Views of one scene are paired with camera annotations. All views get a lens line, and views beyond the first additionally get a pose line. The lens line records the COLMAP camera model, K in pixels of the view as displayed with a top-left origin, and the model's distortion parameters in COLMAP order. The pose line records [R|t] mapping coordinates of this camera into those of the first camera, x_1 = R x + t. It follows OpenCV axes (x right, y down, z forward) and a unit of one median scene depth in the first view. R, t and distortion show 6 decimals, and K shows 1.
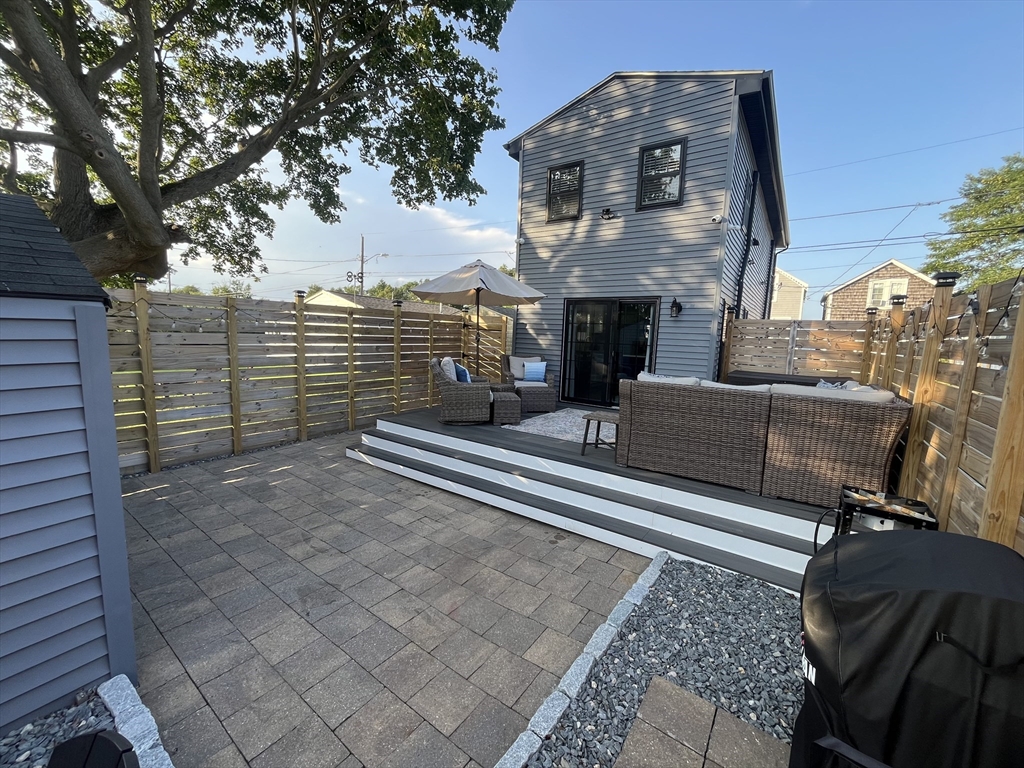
lens RADIAL K [[411.9, 0, 510.1], [0, 411.9, 385.2], [0, 0, 1]] dist [-0.007101, 0.000768]
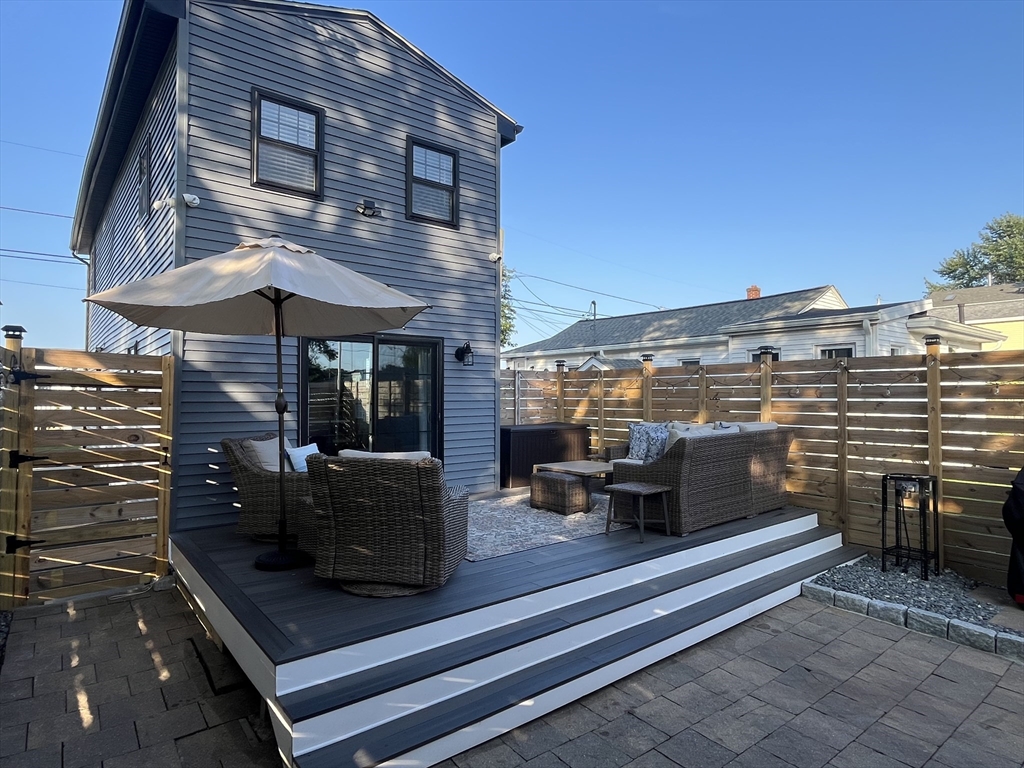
lens RADIAL K [[580.9, 0, 512.4], [0, 580.9, 382.3], [0, 0, 1]] dist [-0.001670, -0.000865]
pose [[0.269522, -0.012836, 0.962909, -0.932277], [0.129986, 0.991245, -0.023170, -0.137197], [-0.954181, 0.131409, 0.268830, 0.877820]]
